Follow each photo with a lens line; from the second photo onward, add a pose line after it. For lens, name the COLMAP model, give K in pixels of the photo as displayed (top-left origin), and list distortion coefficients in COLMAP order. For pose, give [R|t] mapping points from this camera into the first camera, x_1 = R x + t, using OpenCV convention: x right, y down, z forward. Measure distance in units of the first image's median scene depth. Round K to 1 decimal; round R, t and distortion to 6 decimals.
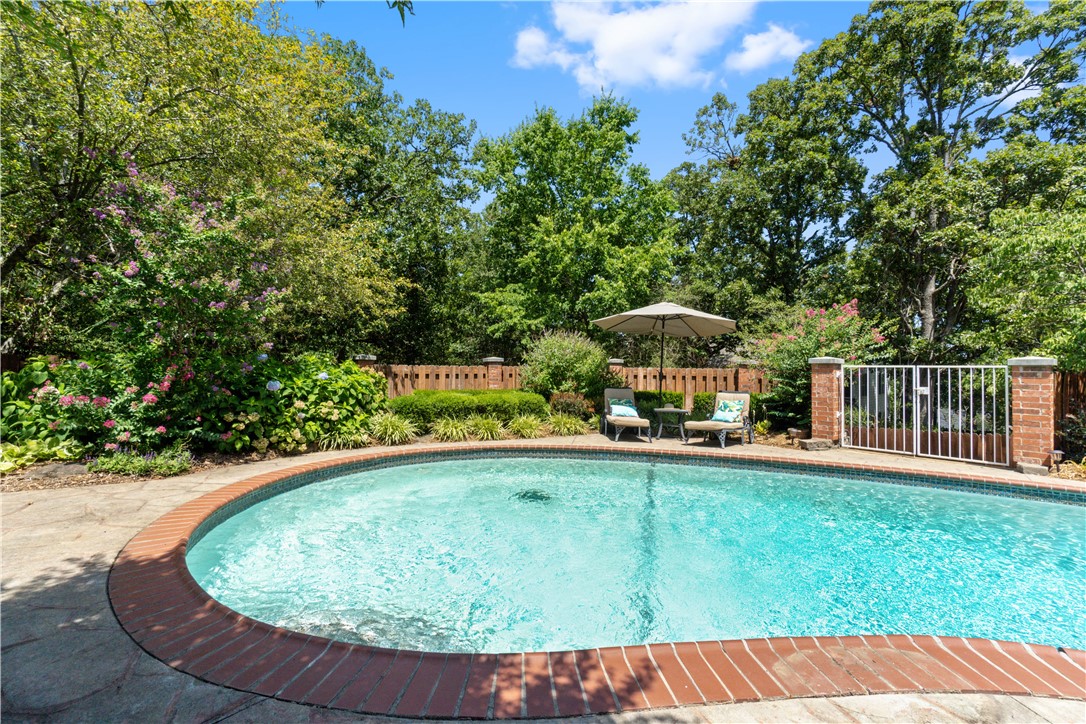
lens RADIAL K [[467.2, 0, 542.4], [0, 467.2, 364.2], [0, 0, 1]] dist [-0.000915, 0.001564]
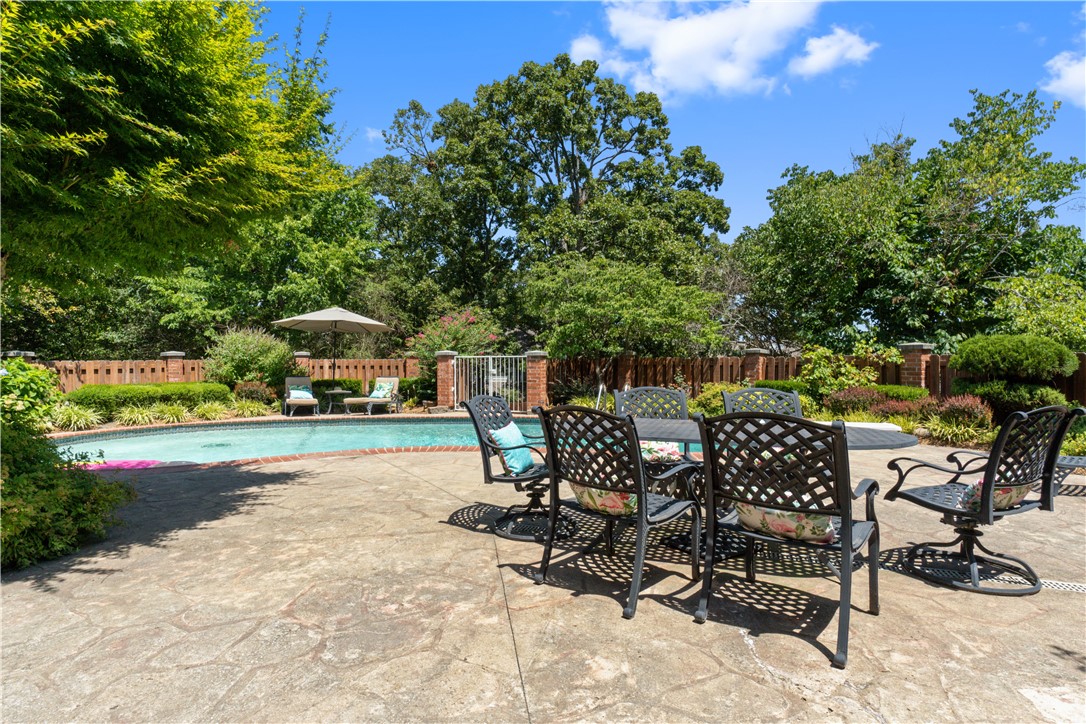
lens RADIAL K [[562.7, 0, 545.6], [0, 562.7, 363.3], [0, 0, 1]] dist [-0.006255, -0.000922]
pose [[0.876132, -0.019717, 0.481667, 0.022096], [0.010424, 0.999704, 0.021963, -0.008903], [-0.481958, -0.014222, 0.876079, -0.564838]]
